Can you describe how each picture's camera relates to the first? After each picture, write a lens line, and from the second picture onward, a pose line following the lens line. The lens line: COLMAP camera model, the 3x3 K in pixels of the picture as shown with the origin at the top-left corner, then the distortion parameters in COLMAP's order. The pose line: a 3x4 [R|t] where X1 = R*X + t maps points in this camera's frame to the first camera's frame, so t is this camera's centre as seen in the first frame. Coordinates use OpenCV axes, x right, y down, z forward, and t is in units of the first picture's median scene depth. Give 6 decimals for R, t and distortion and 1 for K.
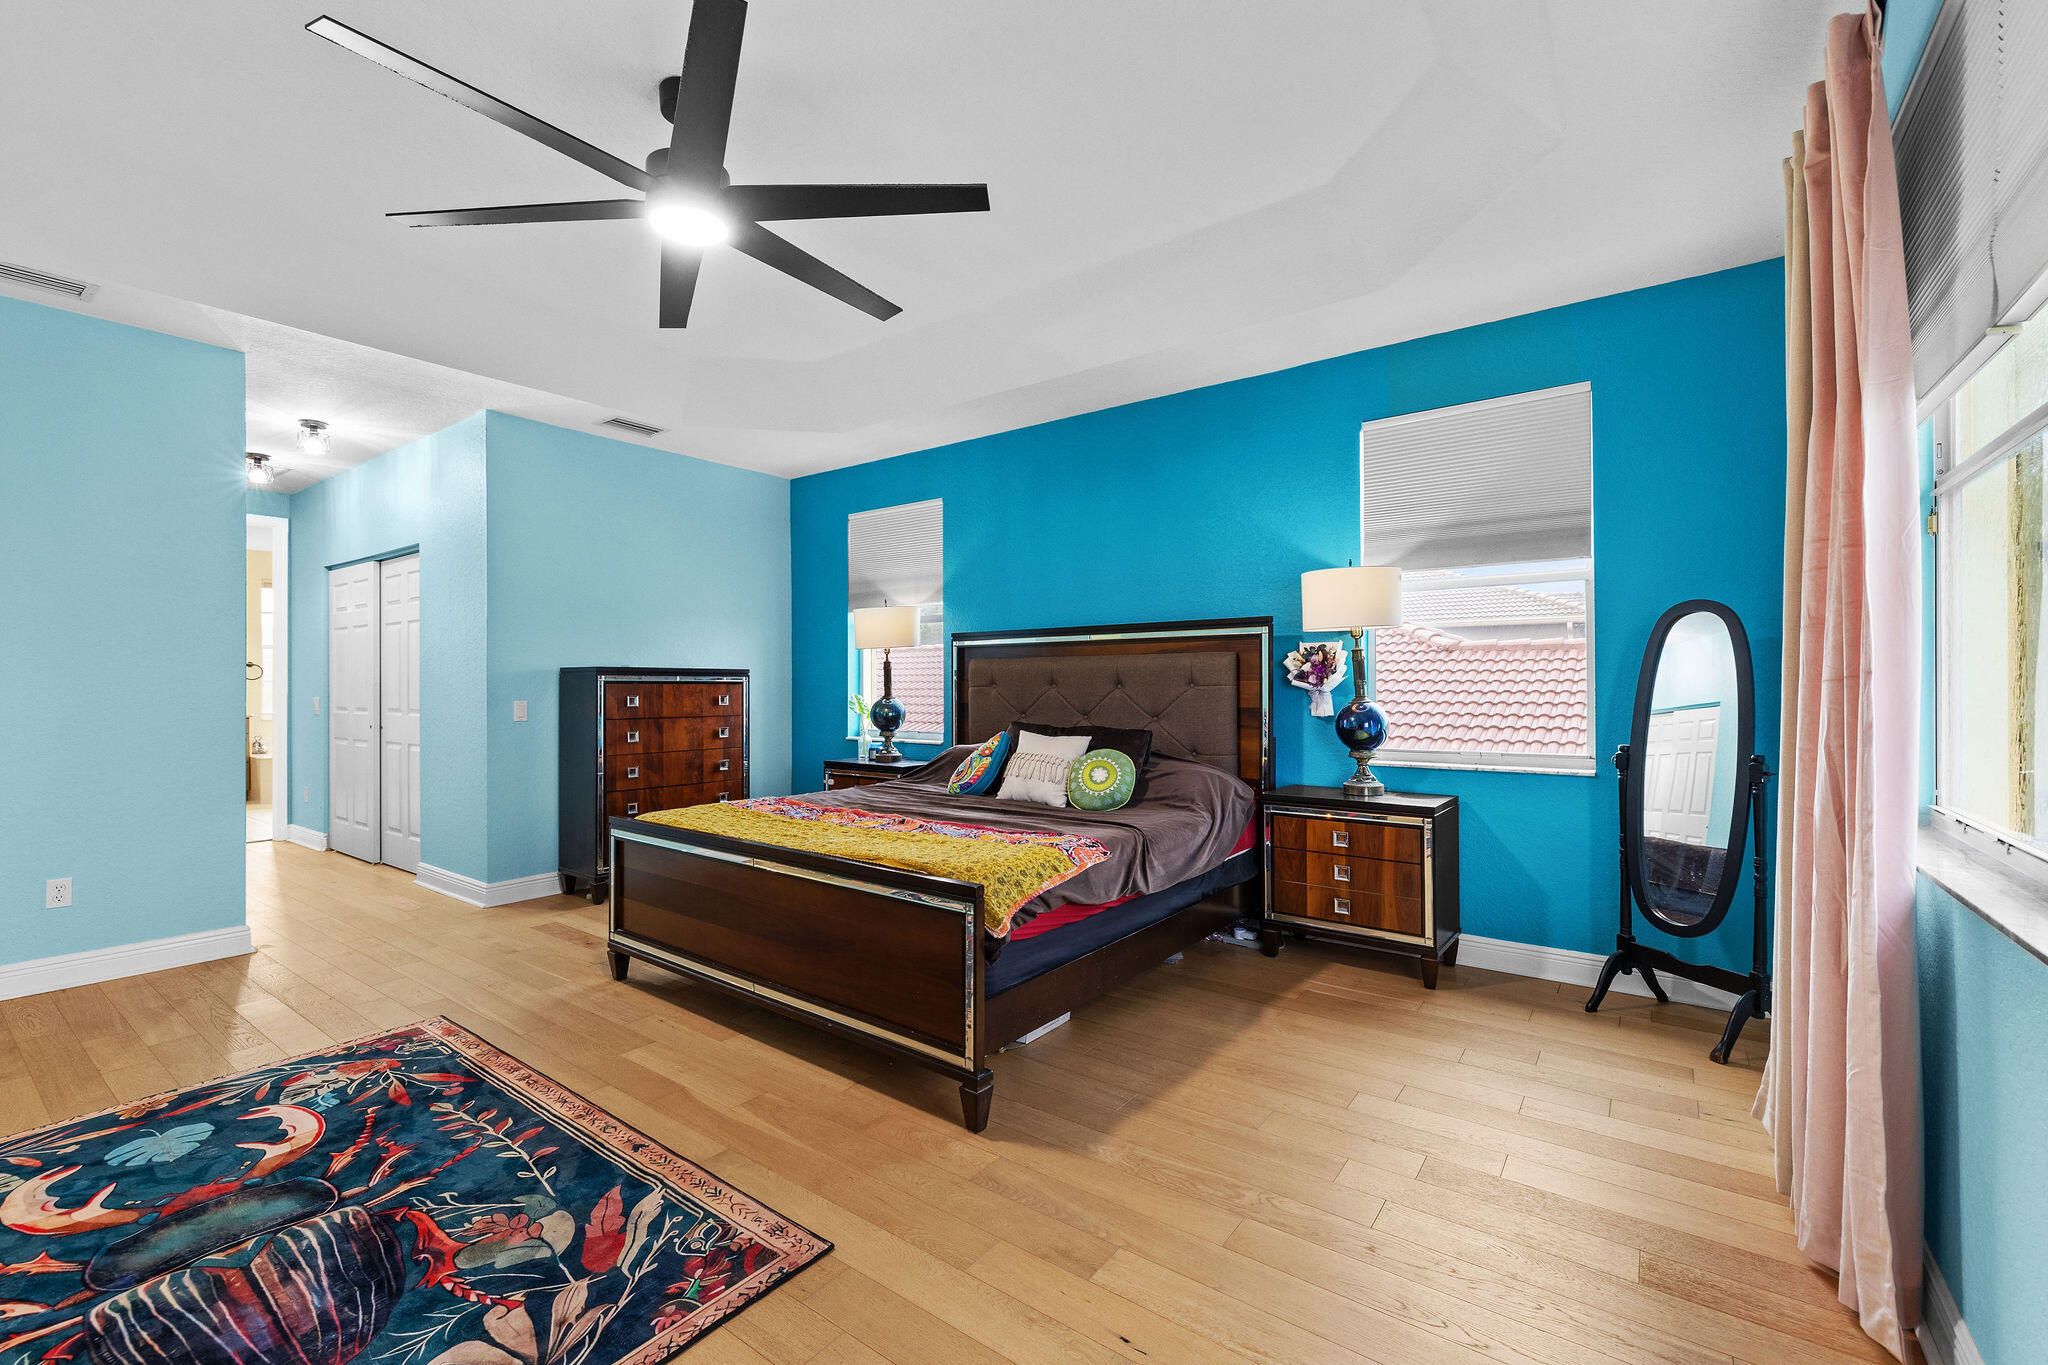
lens RADIAL K [[864.5, 0, 1025.0], [0, 864.5, 684.3], [0, 0, 1]] dist [0.004035, -0.000313]
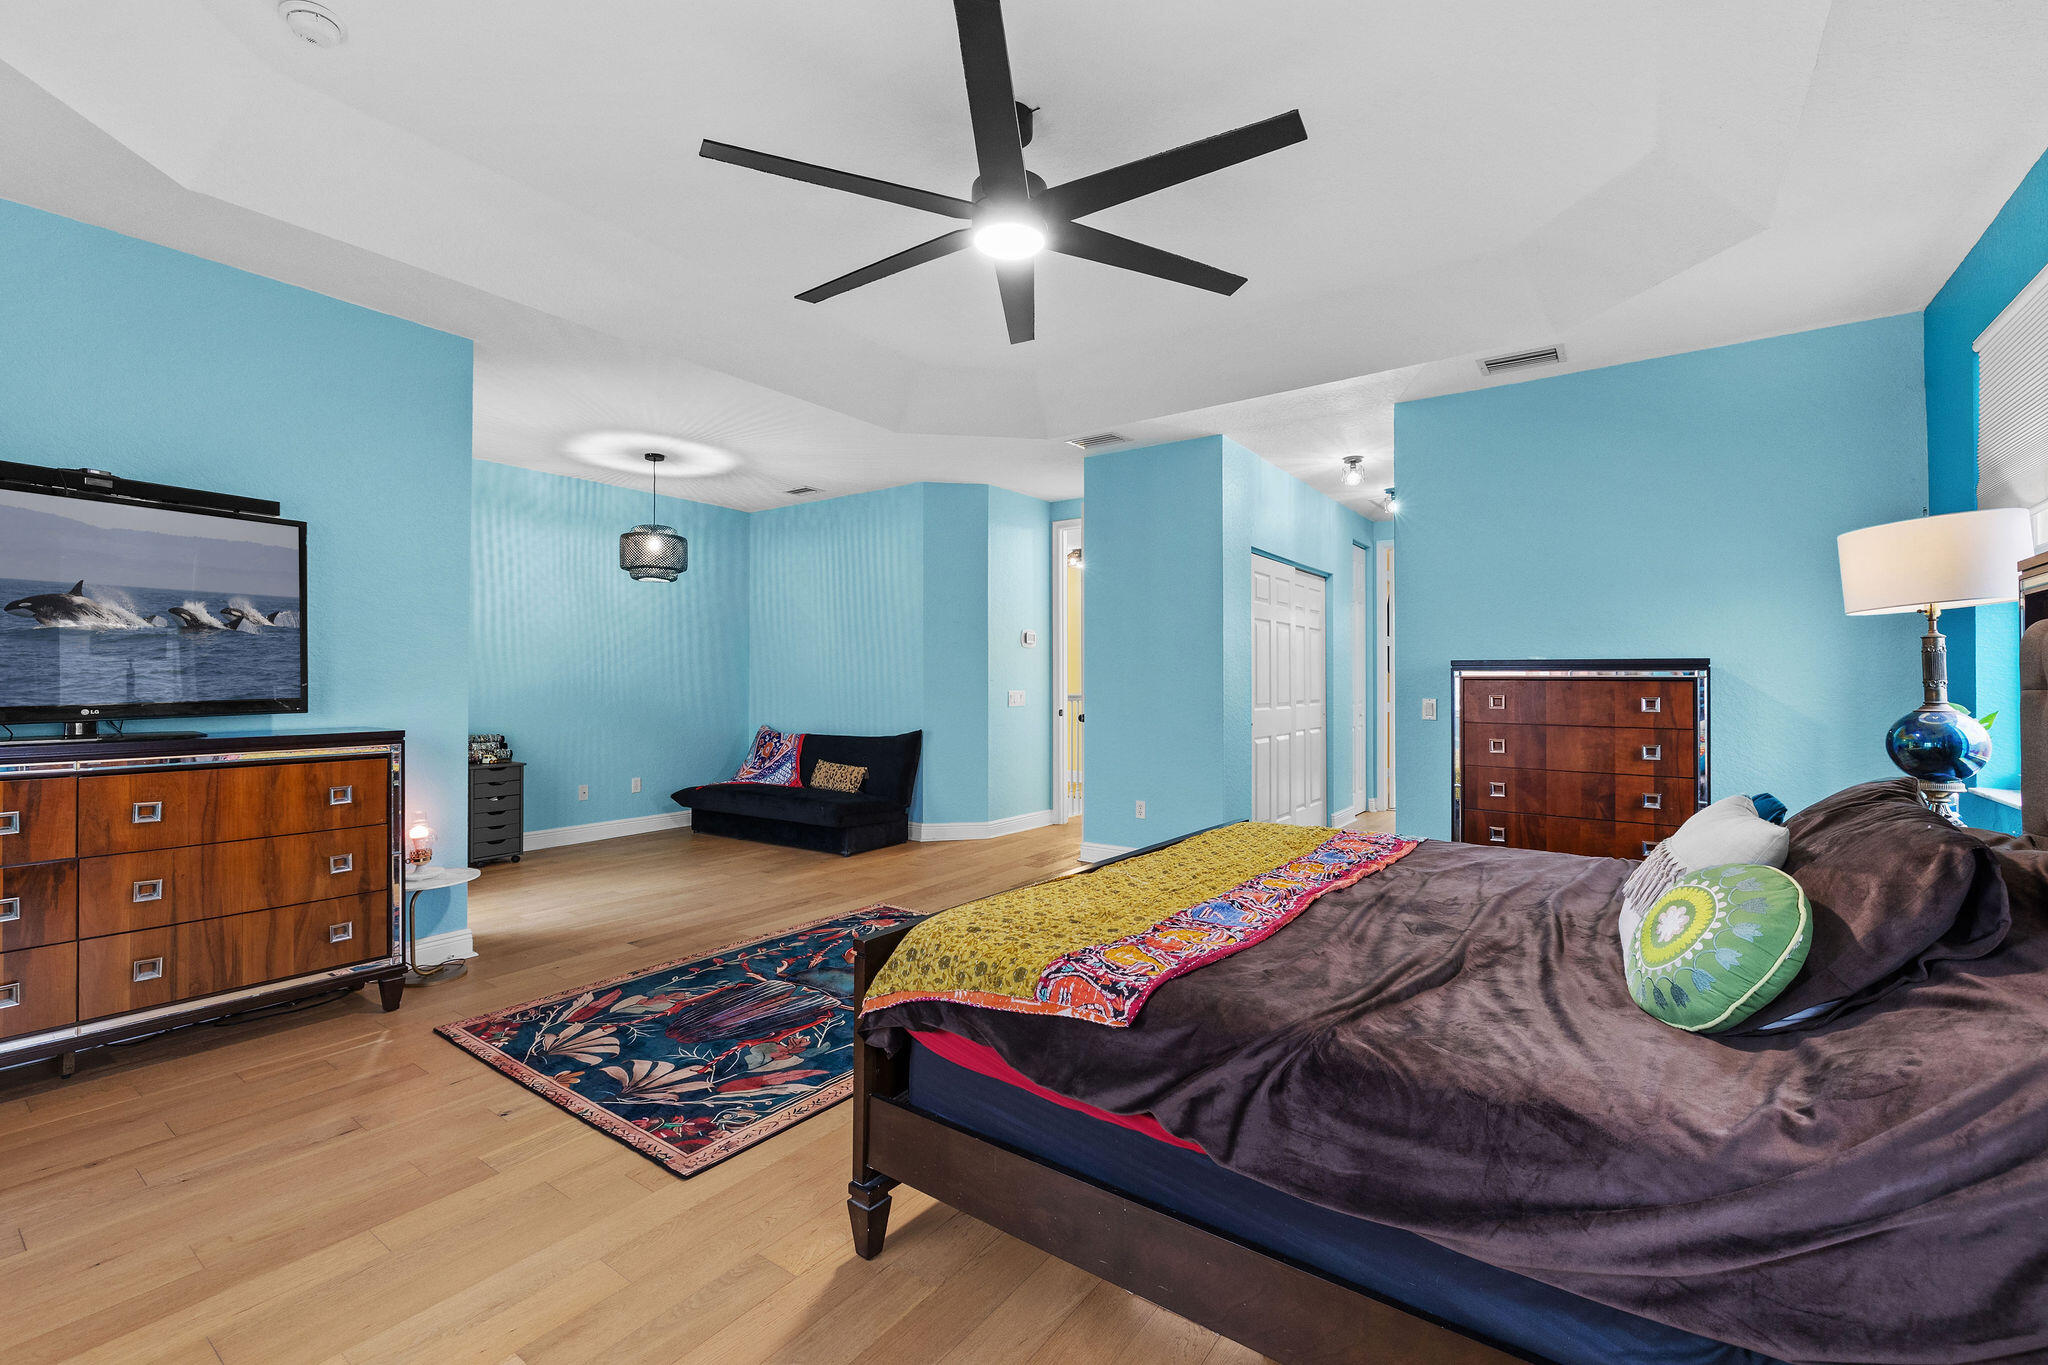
lens RADIAL K [[864.5, 0, 1027.6], [0, 864.5, 676.1], [0, 0, 1]] dist [0.004035, -0.000313]
pose [[0.015655, -0.002363, -0.999875, 0.745028], [0.000309, 0.999997, -0.002358, -0.006752], [0.999877, -0.000272, 0.015655, 1.152842]]
